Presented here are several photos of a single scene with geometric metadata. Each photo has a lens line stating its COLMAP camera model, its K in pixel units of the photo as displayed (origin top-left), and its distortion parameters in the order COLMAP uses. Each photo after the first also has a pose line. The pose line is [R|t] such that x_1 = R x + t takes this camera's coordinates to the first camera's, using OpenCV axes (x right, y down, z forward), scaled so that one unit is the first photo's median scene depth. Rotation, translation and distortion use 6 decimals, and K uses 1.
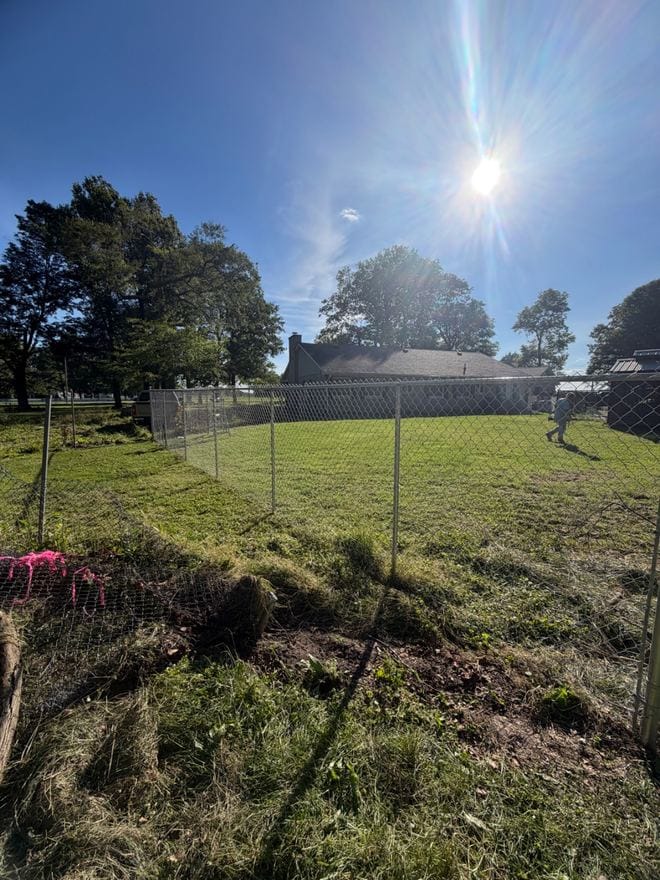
lens RADIAL K [[403.0, 0, 330.0], [0, 403.0, 440.0], [0, 0, 1]] dist [-0.000371, -0.000439]
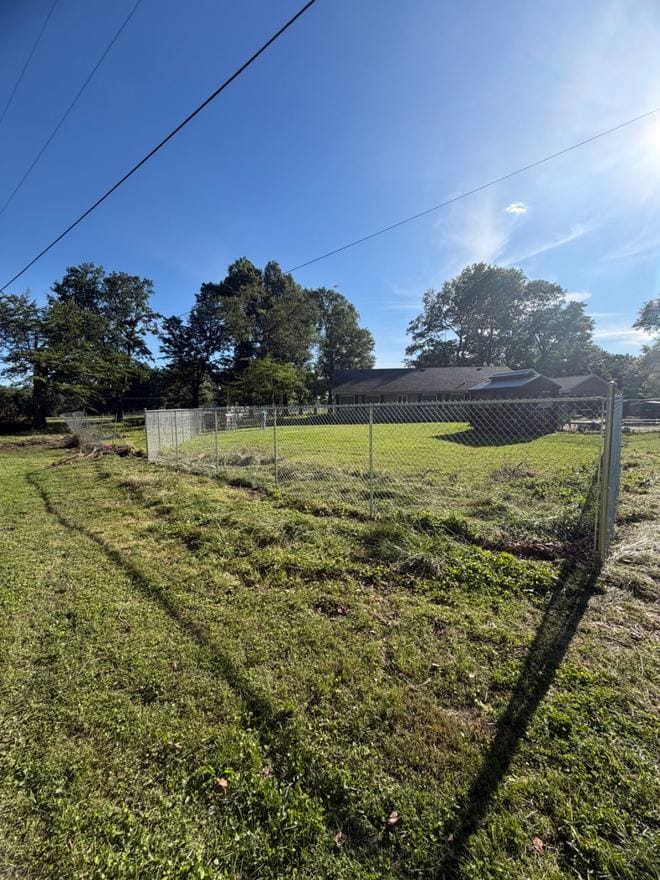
lens RADIAL K [[403.0, 0, 330.0], [0, 403.0, 440.0], [0, 0, 1]] dist [-0.000371, -0.000439]
pose [[0.899186, 0.019922, -0.437113, 0.301772], [-0.025018, 0.999670, -0.005904, 0.004287], [0.436851, 0.016245, 0.899387, -0.133413]]
